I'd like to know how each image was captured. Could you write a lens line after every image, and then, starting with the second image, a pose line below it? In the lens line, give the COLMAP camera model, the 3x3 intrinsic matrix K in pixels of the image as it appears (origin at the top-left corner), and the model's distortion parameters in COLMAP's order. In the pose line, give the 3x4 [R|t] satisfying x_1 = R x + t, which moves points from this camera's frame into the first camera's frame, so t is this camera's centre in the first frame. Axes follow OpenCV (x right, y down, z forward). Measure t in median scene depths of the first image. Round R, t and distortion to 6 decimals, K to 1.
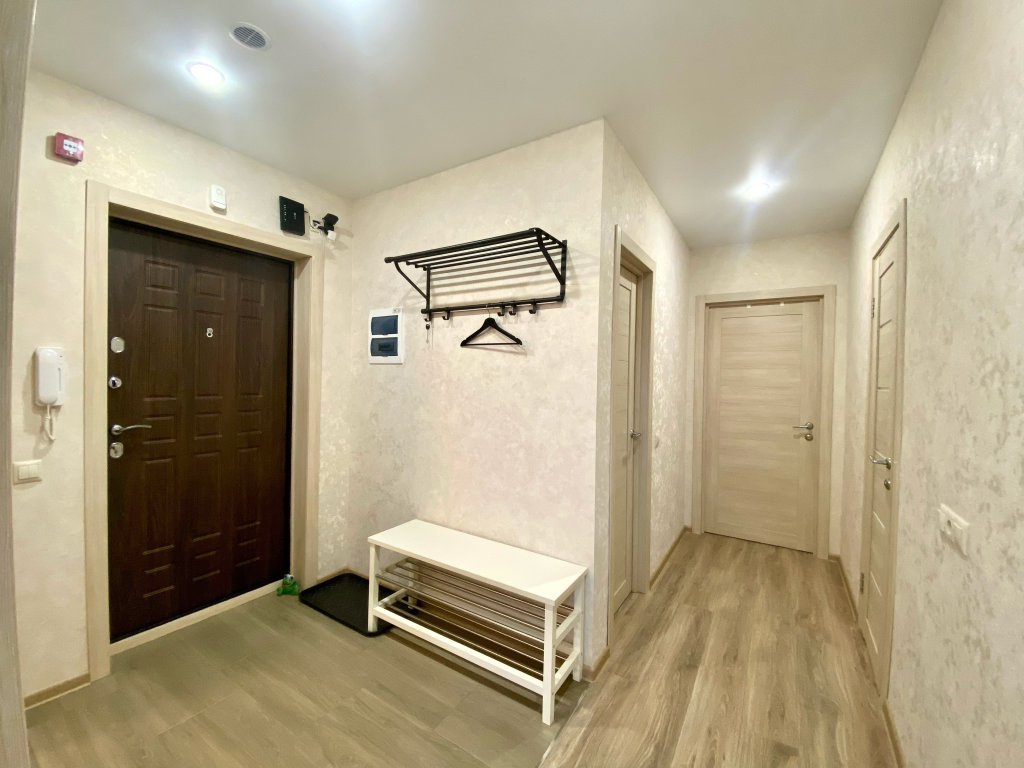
lens RADIAL K [[414.1, 0, 513.8], [0, 414.1, 381.4], [0, 0, 1]] dist [0.000814, -0.000936]
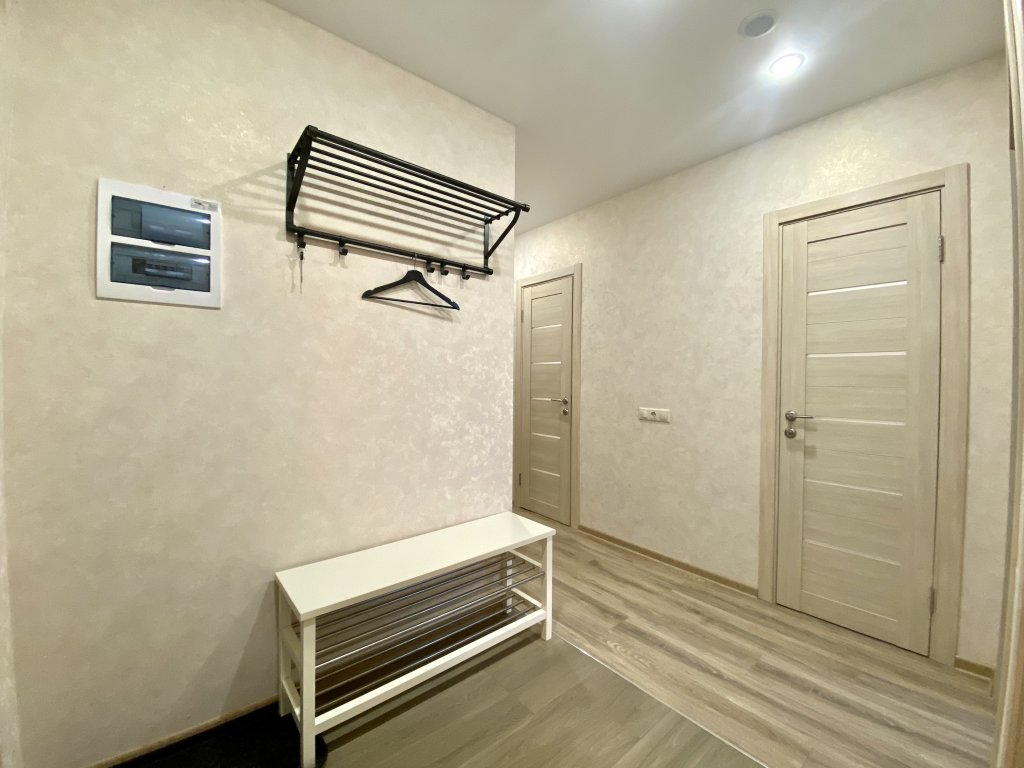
lens RADIAL K [[418.6, 0, 510.5], [0, 418.6, 384.2], [0, 0, 1]] dist [-0.004699, -0.000473]
pose [[0.301745, -0.026954, 0.953008, -0.804121], [0.010026, 0.999635, 0.025098, 0.054805], [-0.953336, 0.001982, 0.301905, 0.564047]]
